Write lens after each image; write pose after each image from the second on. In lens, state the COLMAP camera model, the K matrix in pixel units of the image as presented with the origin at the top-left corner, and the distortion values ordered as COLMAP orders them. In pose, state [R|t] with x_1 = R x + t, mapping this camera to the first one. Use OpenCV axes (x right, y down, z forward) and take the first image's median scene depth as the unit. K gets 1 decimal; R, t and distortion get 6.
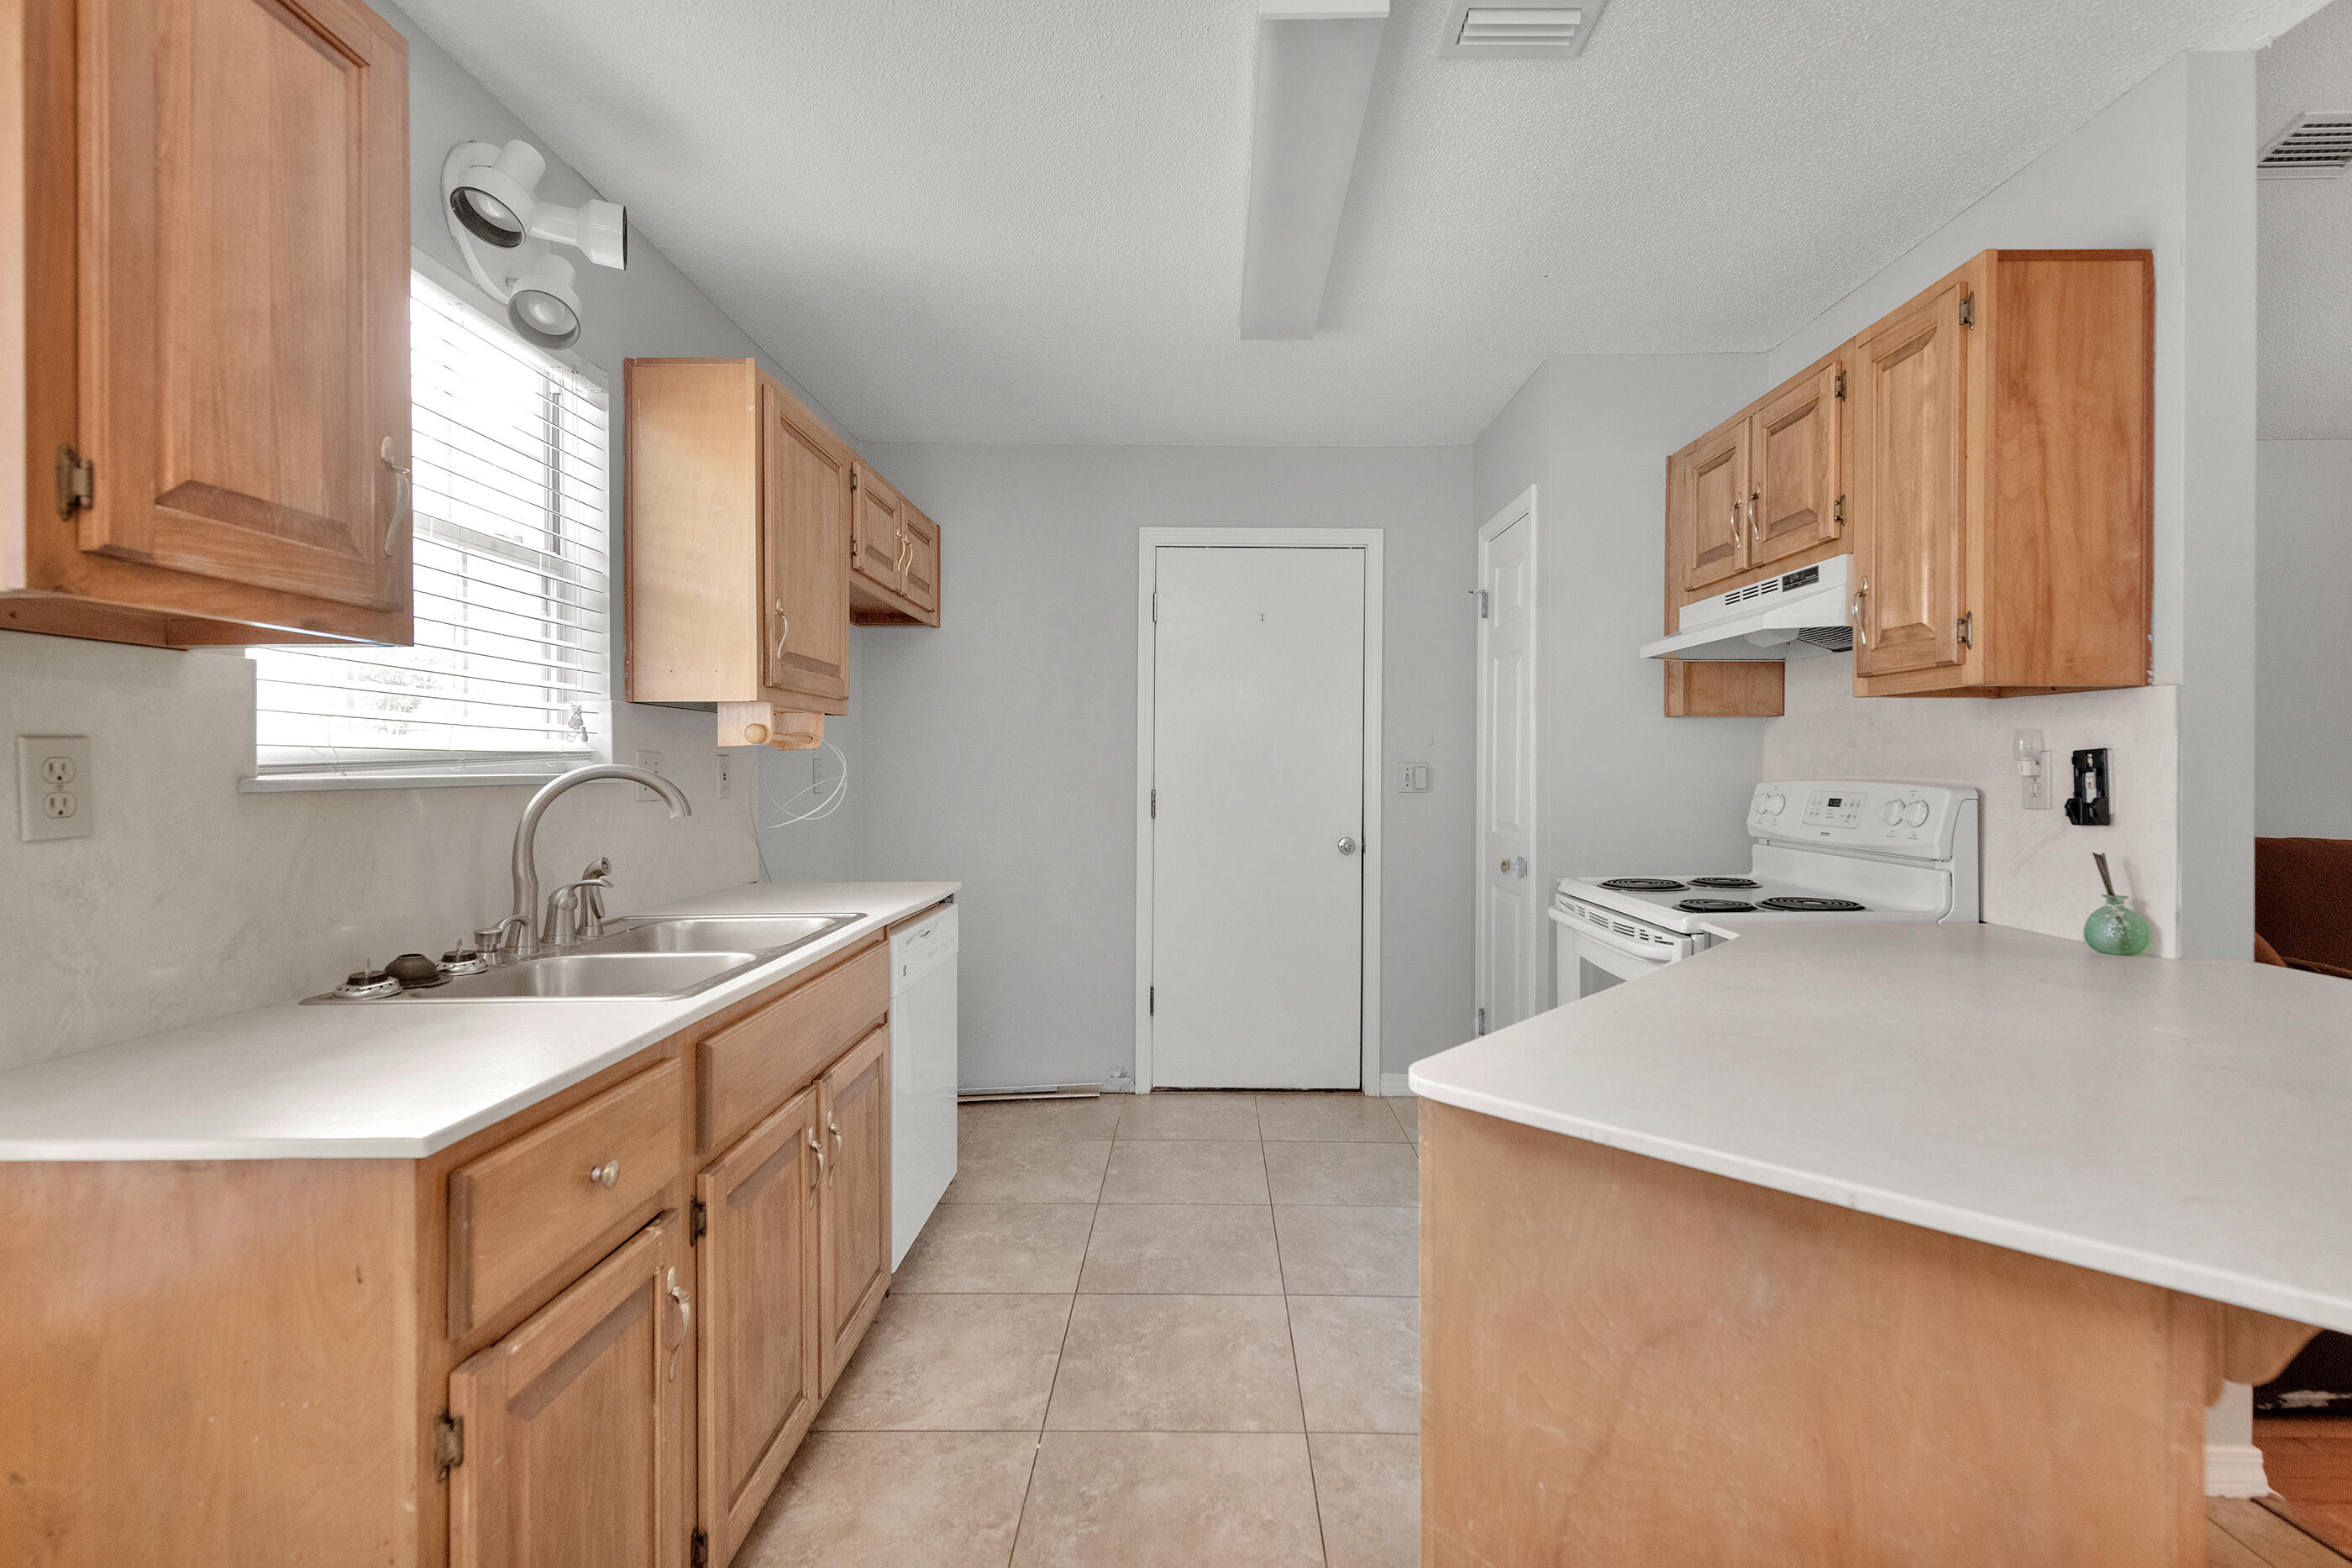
lens RADIAL K [[1087.9, 0, 1153.8], [0, 1087.9, 774.1], [0, 0, 1]] dist [0.014128, -0.000083]
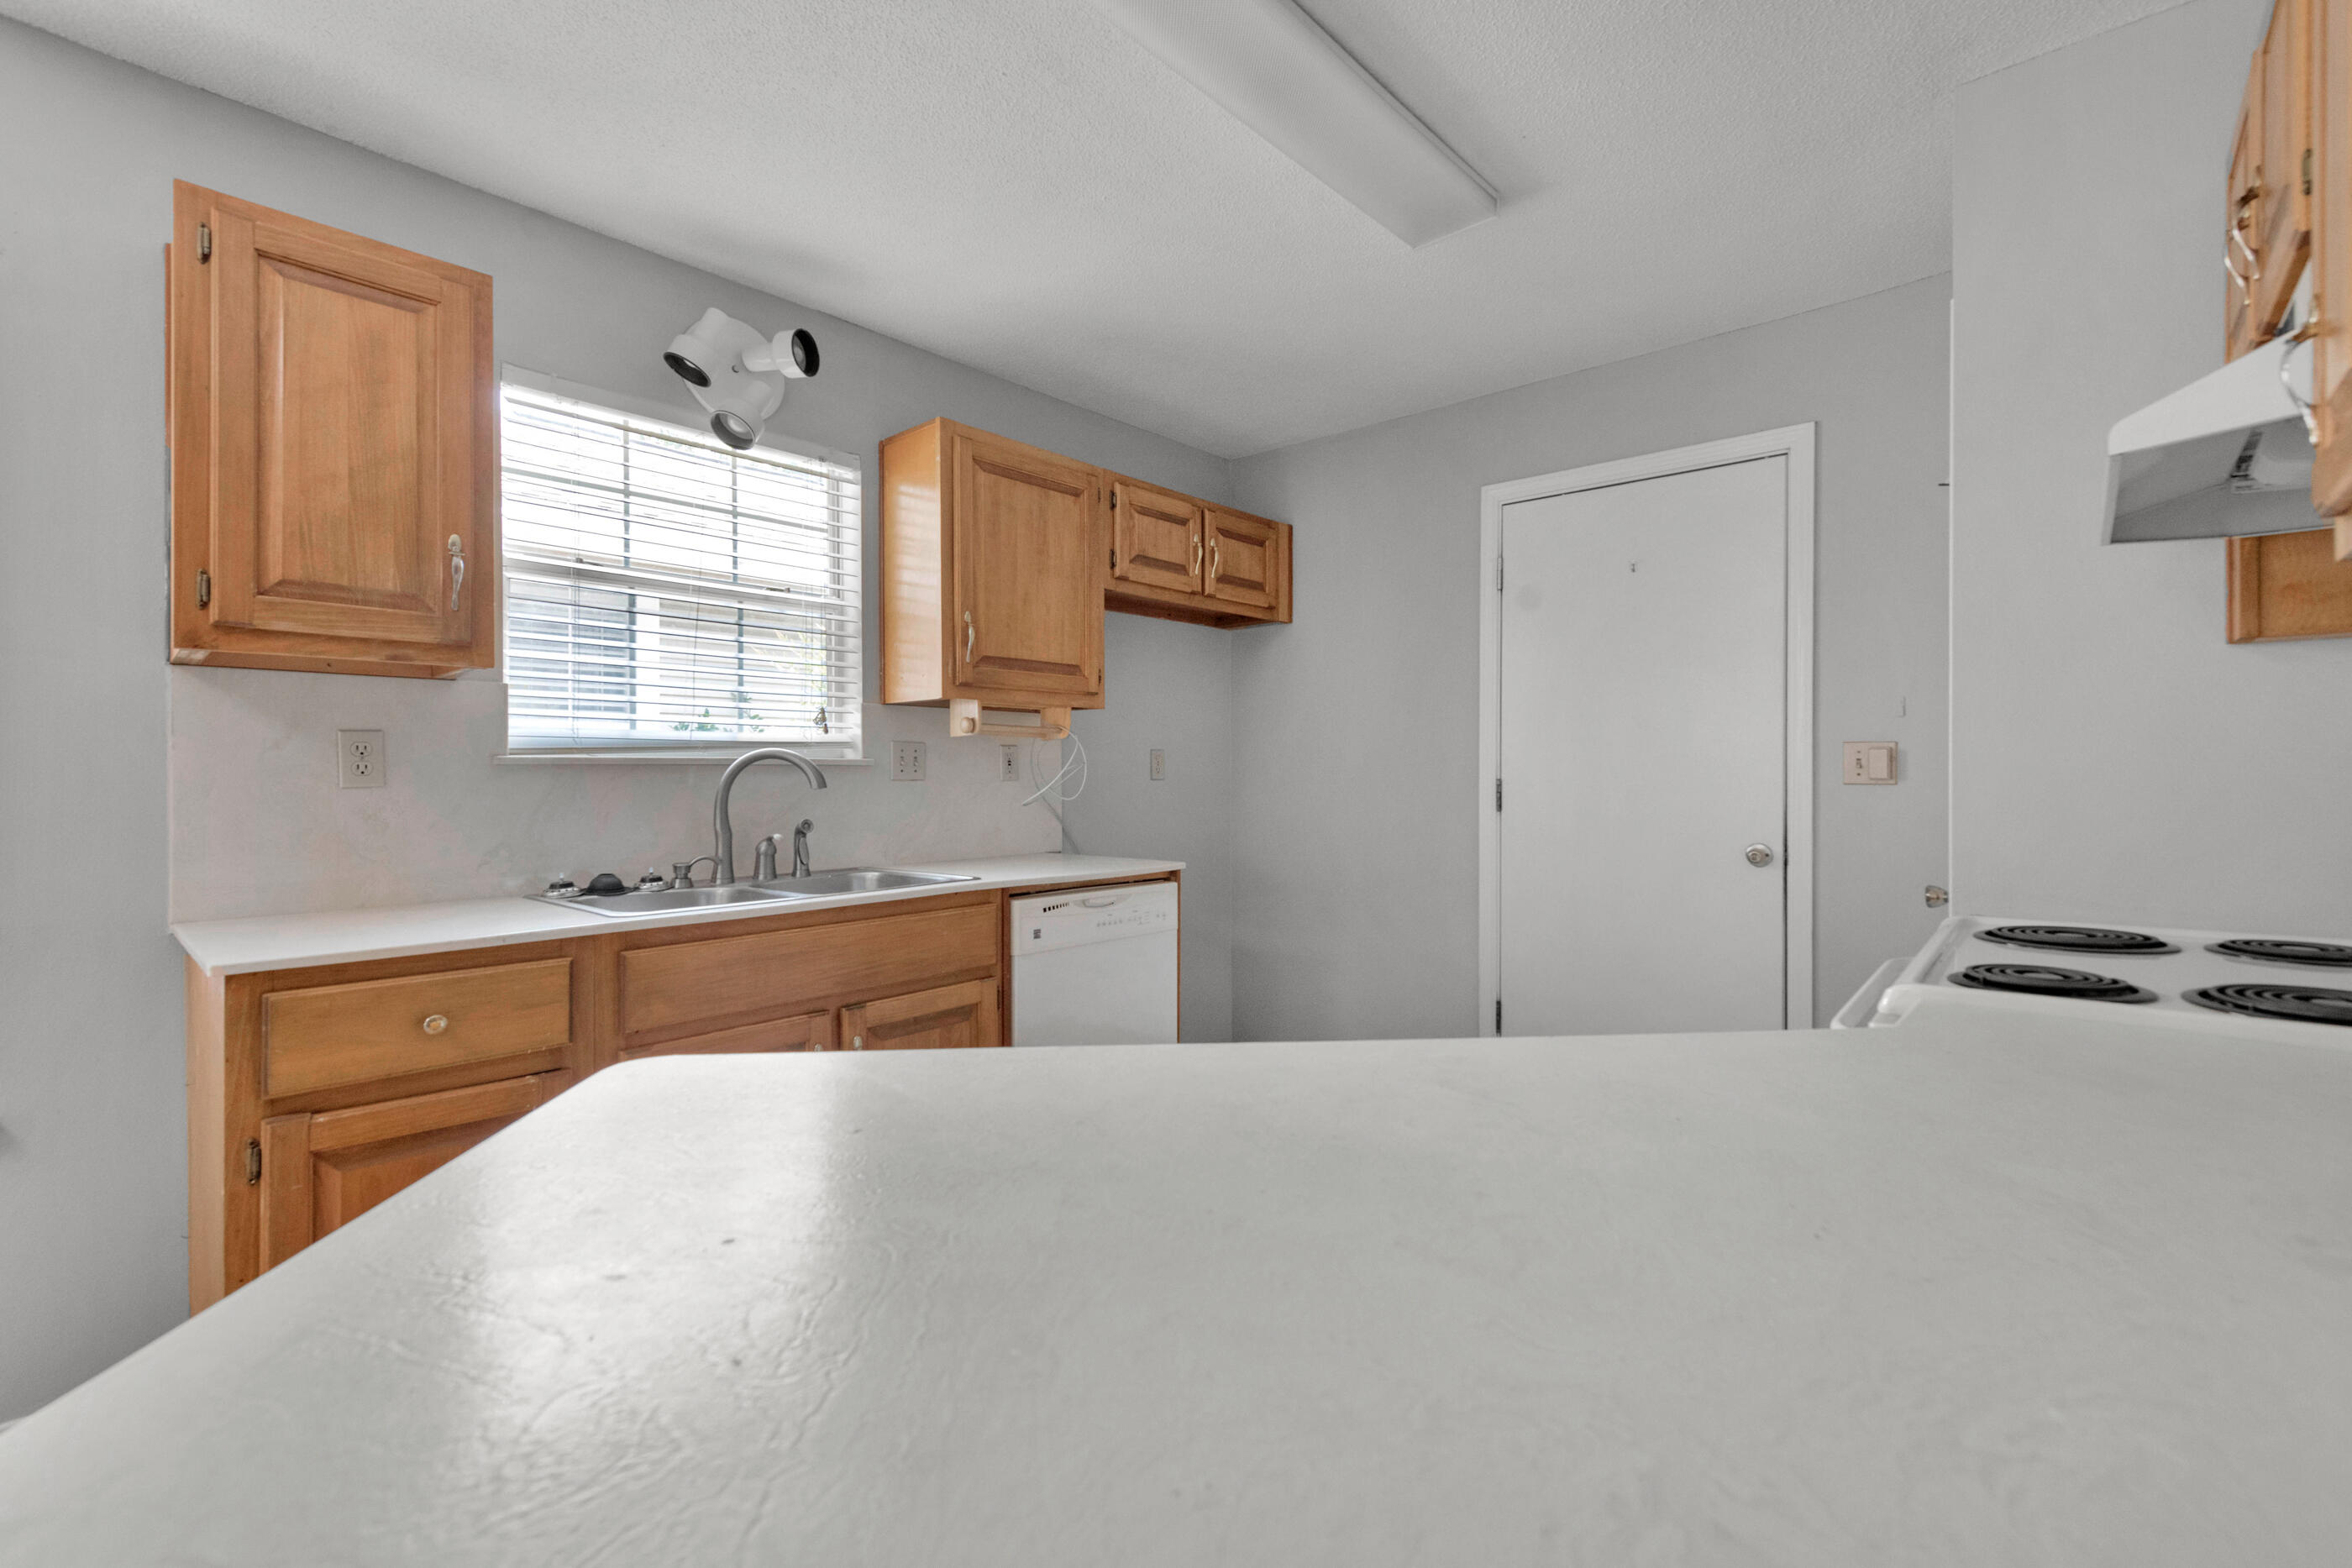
lens RADIAL K [[973.6, 0, 1155.1], [0, 973.6, 784.4], [0, 0, 1]] dist [0.011821, -0.002129]
pose [[0.733370, 0.005802, -0.679805, 0.616570], [-0.001283, 0.999974, 0.007150, 0.023572], [0.679828, -0.004371, 0.733358, 0.407048]]
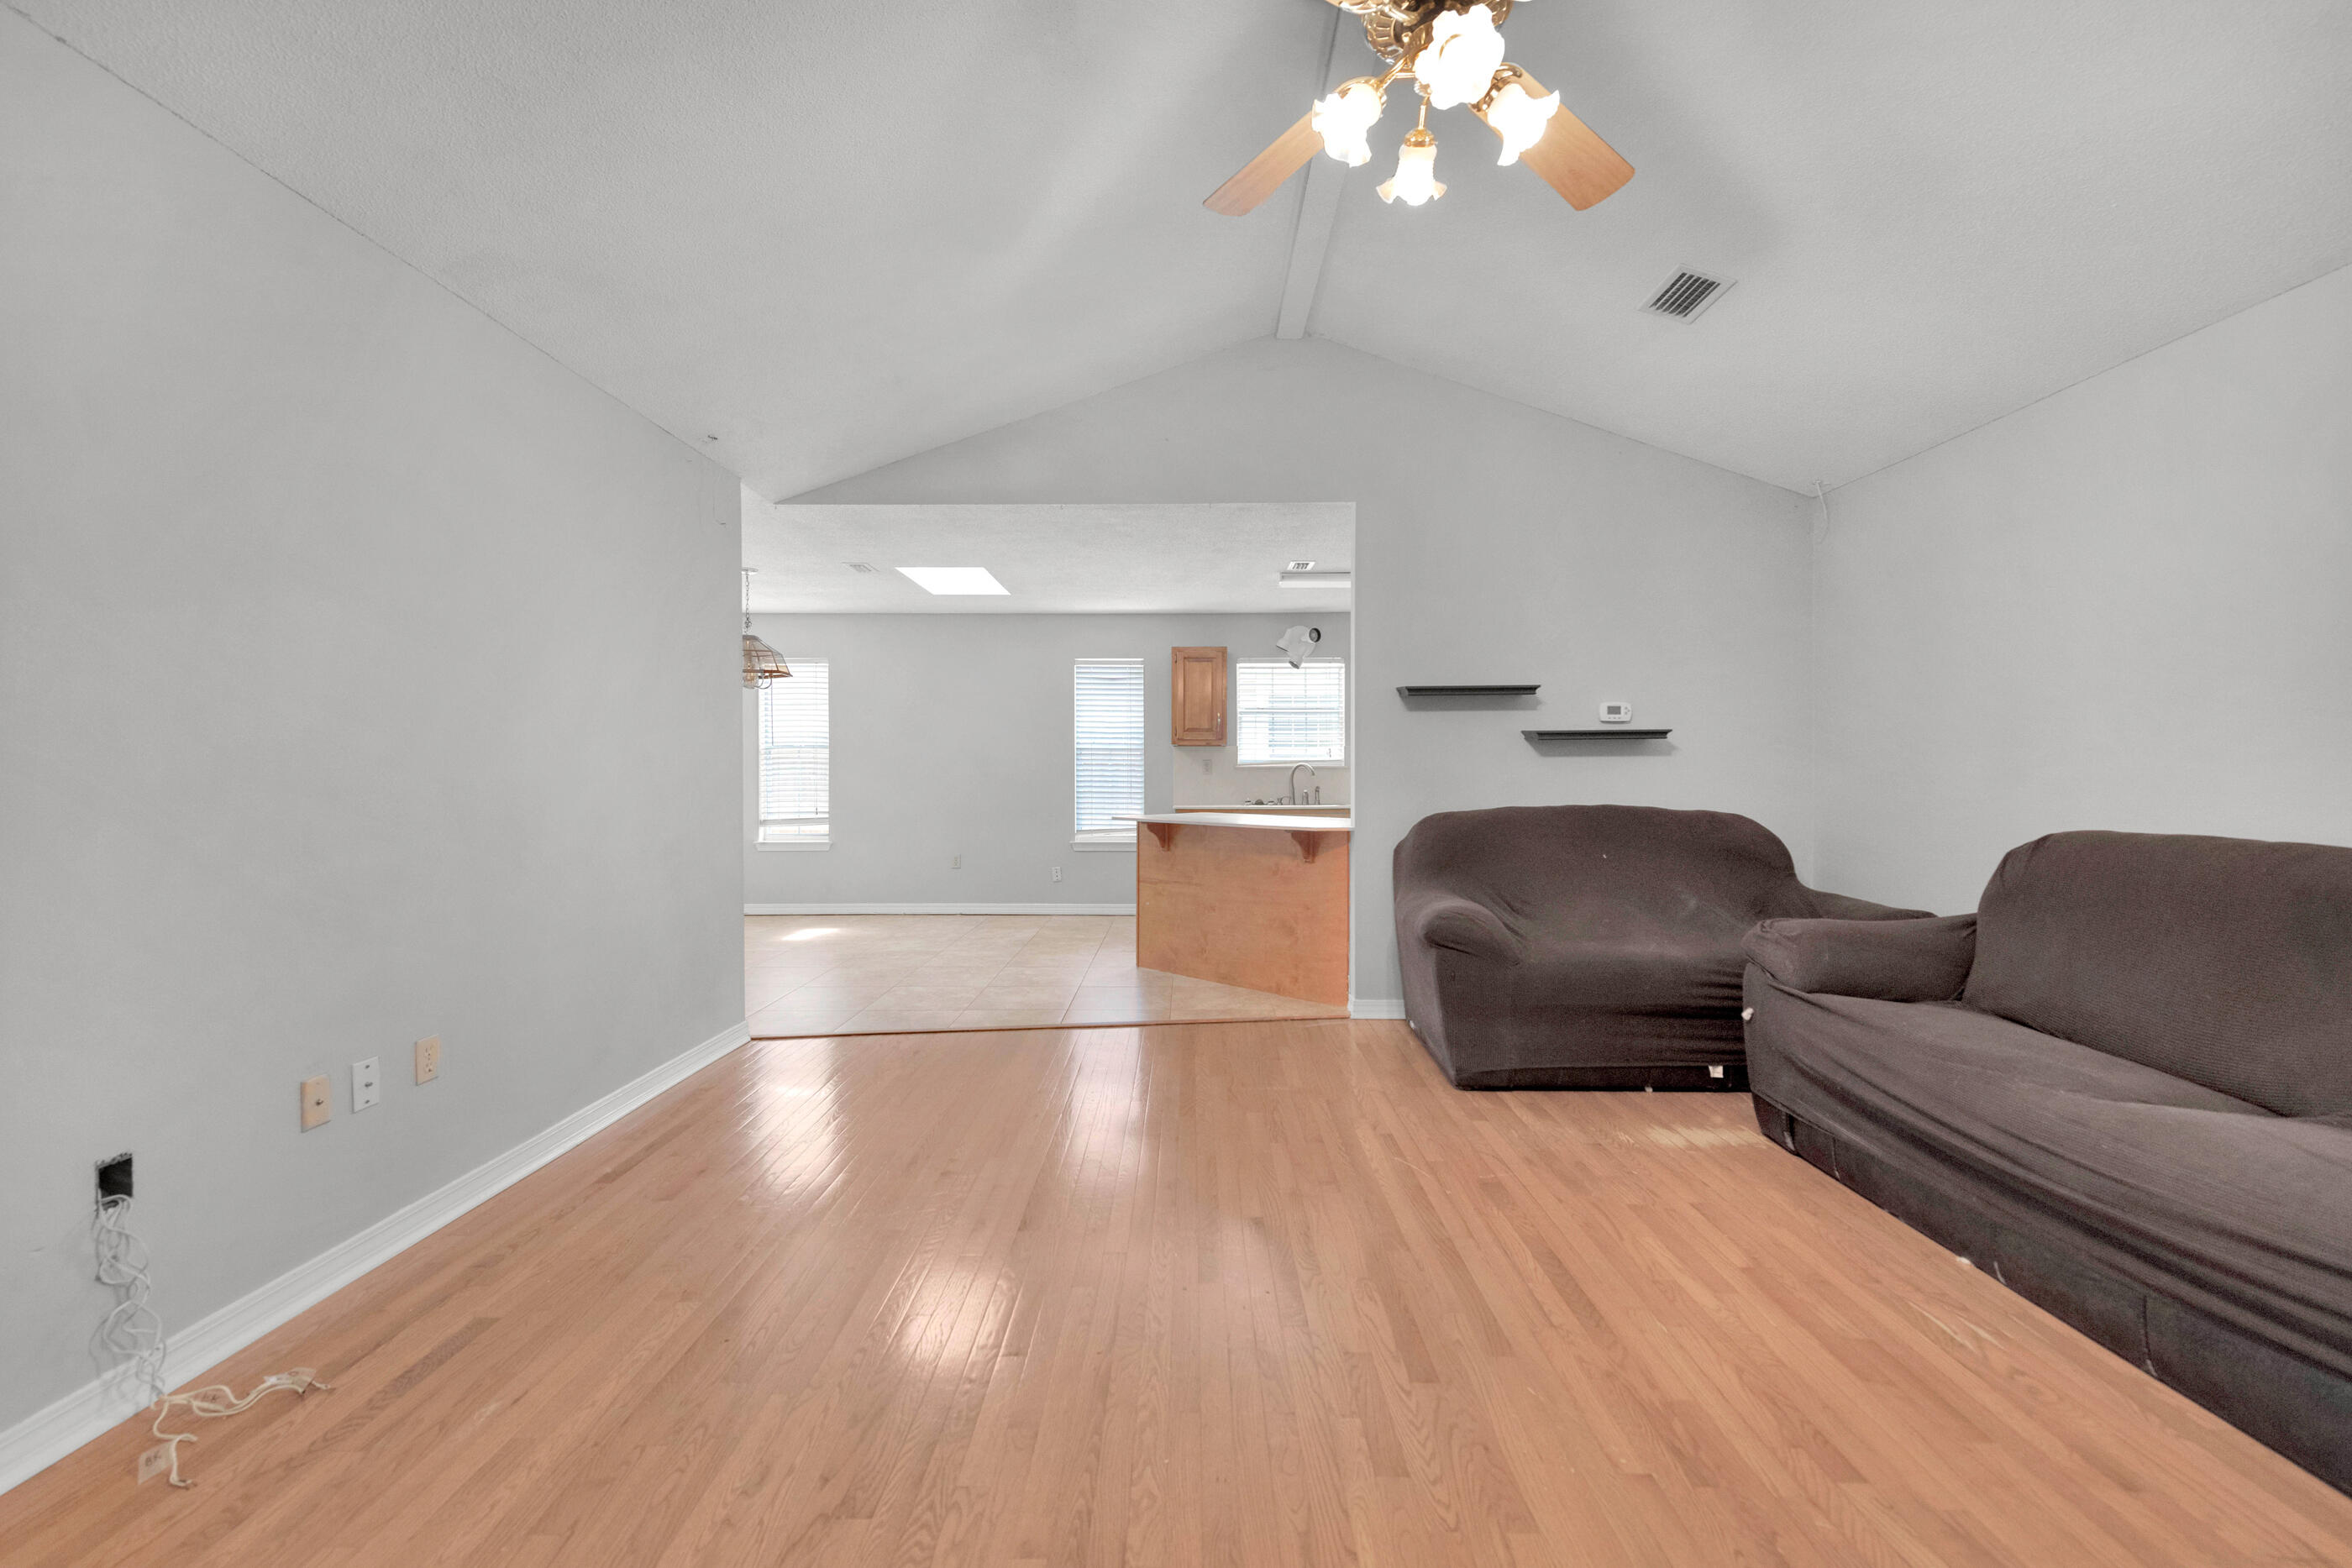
lens RADIAL K [[973.6, 0, 1180.1], [0, 973.6, 781.3], [0, 0, 1]] dist [0.011821, -0.002129]
pose [[-0.028583, 0.009796, -0.999543, 3.126580], [0.000675, 0.999952, 0.009781, 0.023878], [0.999591, -0.000395, -0.028588, 0.583311]]
